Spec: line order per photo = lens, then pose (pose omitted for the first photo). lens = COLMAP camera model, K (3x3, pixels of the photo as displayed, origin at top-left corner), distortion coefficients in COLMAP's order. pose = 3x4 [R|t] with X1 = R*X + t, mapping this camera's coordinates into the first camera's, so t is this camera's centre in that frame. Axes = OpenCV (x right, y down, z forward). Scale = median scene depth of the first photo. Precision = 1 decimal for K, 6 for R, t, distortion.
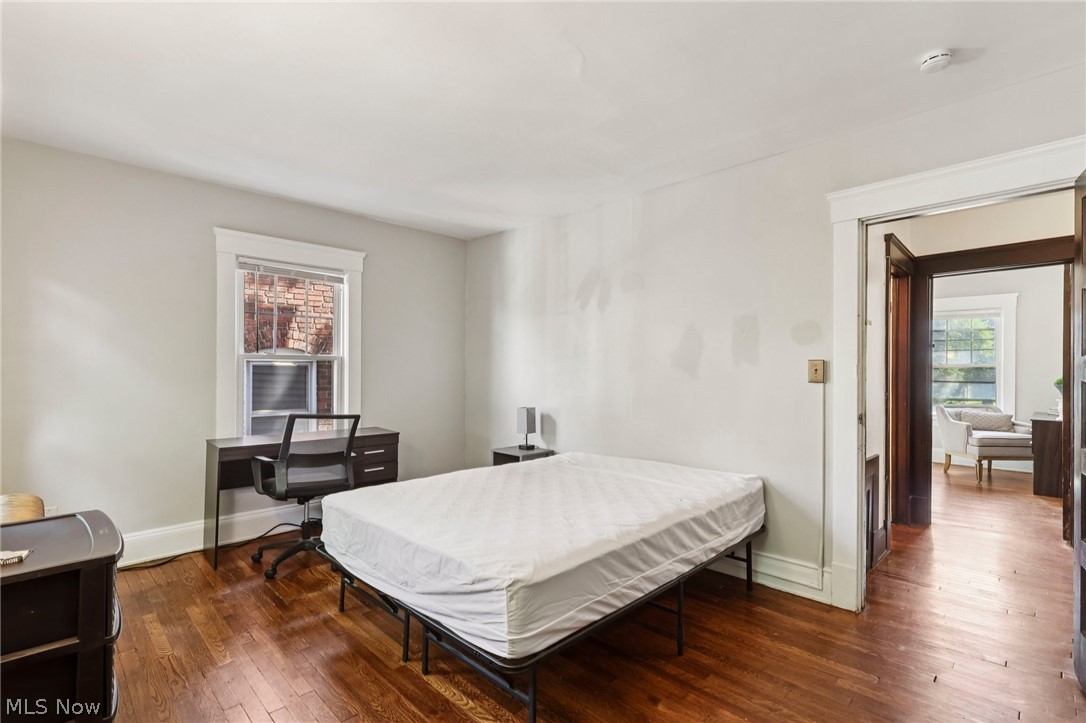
lens RADIAL K [[512.0, 0, 538.1], [0, 512.0, 371.3], [0, 0, 1]] dist [-0.002941, -0.000616]
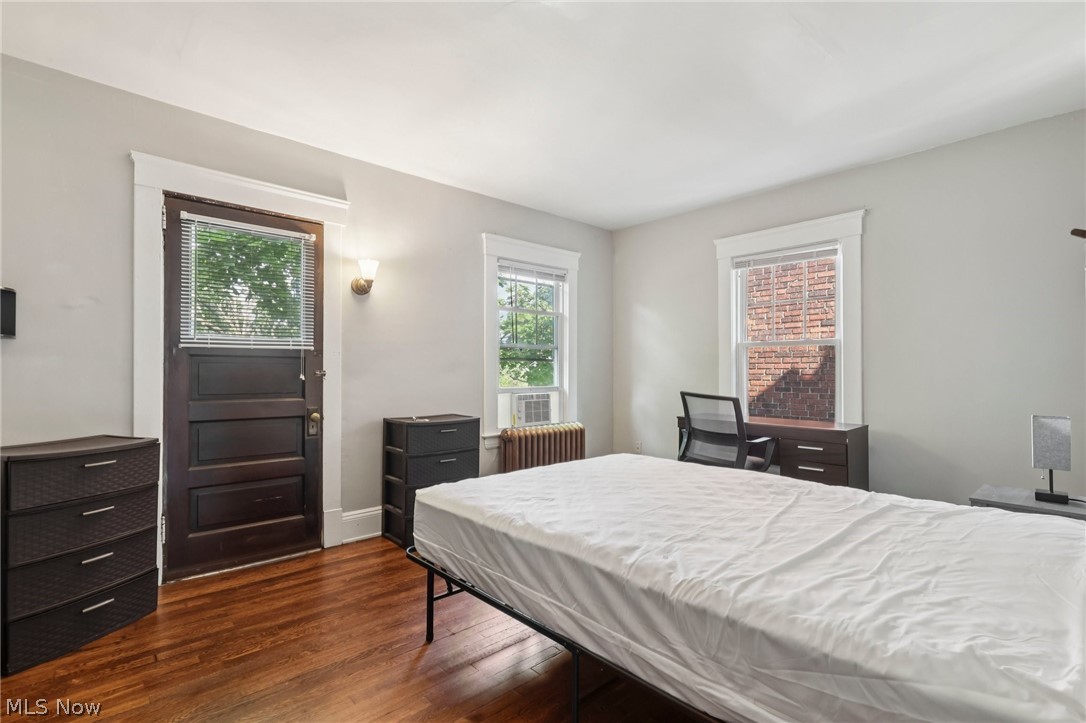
lens RADIAL K [[512.0, 0, 538.1], [0, 512.0, 371.3], [0, 0, 1]] dist [-0.002941, -0.000616]
pose [[-0.051334, -0.006497, -0.998660, 0.865719], [-0.008363, 0.999947, -0.006076, 0.059831], [0.998647, 0.008040, -0.051386, 0.922467]]
